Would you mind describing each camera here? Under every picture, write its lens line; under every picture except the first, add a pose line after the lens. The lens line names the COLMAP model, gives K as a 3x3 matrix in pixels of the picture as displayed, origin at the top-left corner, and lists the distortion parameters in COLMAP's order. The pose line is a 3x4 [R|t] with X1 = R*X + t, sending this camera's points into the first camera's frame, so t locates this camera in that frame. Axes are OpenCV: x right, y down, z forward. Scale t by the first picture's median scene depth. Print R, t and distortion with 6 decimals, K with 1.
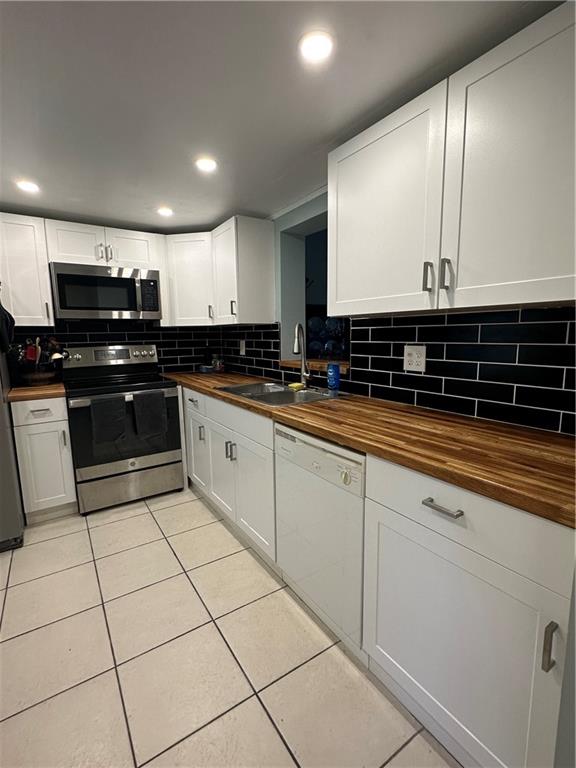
lens RADIAL K [[360.3, 0, 286.2], [0, 360.3, 383.5], [0, 0, 1]] dist [-0.002109, -0.001510]
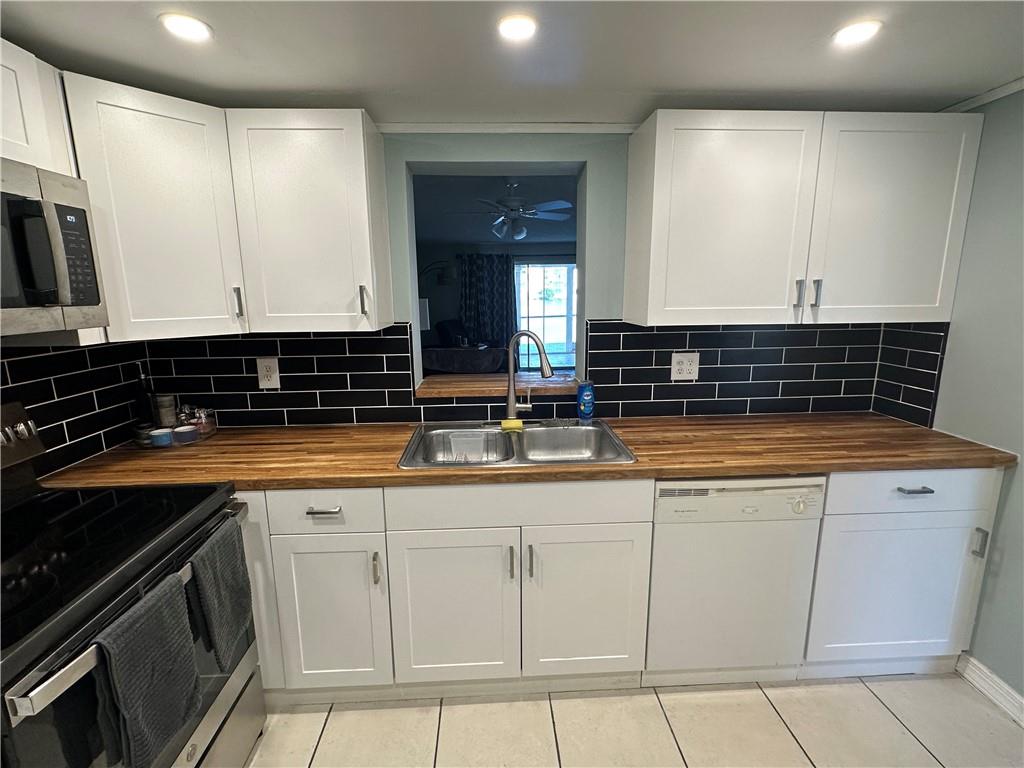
lens RADIAL K [[480.4, 0, 508.0], [0, 480.4, 385.3], [0, 0, 1]] dist [-0.002109, -0.001510]
pose [[0.505220, -0.159416, 0.848139, -0.703792], [0.122565, 0.986083, 0.112334, -0.163099], [-0.854243, 0.047199, 0.517728, 0.562362]]
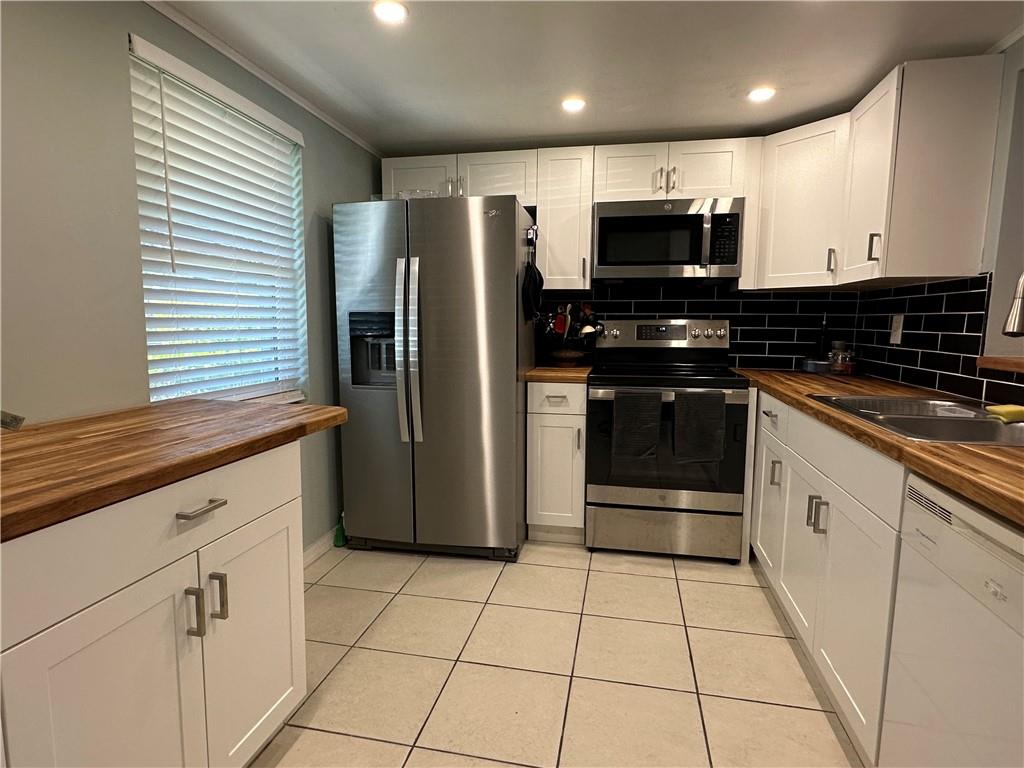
lens RADIAL K [[550.1, 0, 506.6], [0, 550.1, 386.1], [0, 0, 1]] dist [0.003121, -0.004458]
pose [[0.699667, 0.104957, -0.706718, 0.070968], [-0.115325, 0.992771, 0.033265, 0.025027], [0.705100, 0.058228, 0.706713, 0.093736]]
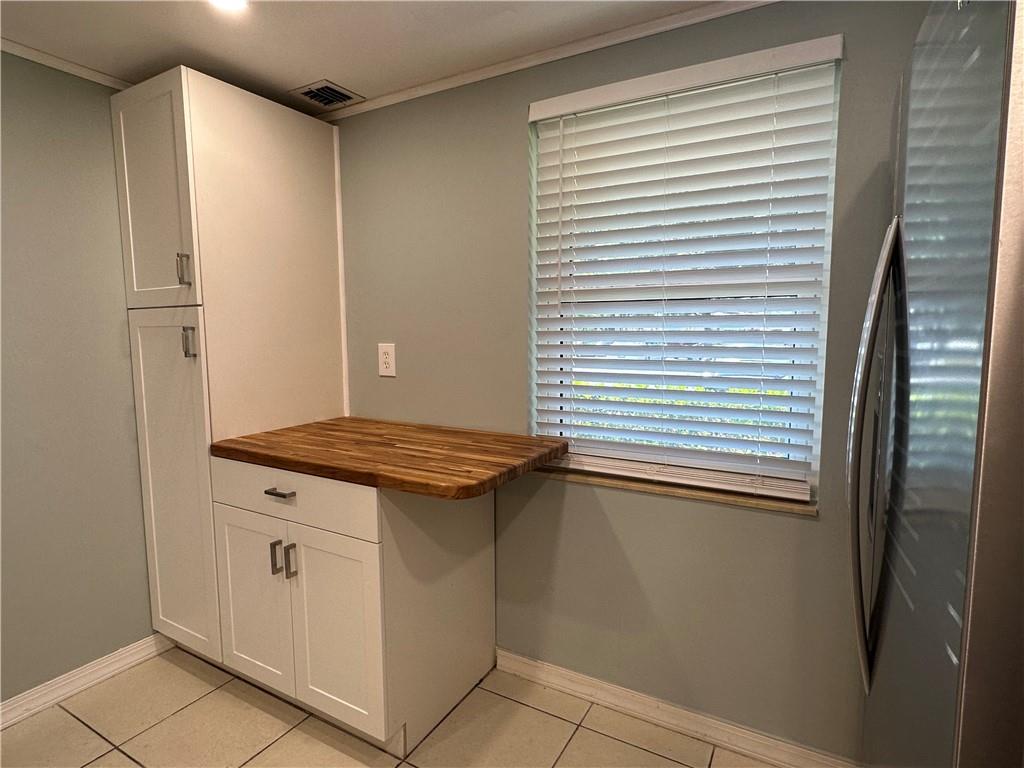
lens RADIAL K [[550.1, 0, 512.5], [0, 550.1, 386.5], [0, 0, 1]] dist [0.003121, -0.004458]
pose [[-0.886076, 0.064104, -0.459086, -0.404068], [-0.051620, 0.970585, 0.235159, -0.136410], [0.460657, 0.232066, -0.856703, 0.978222]]
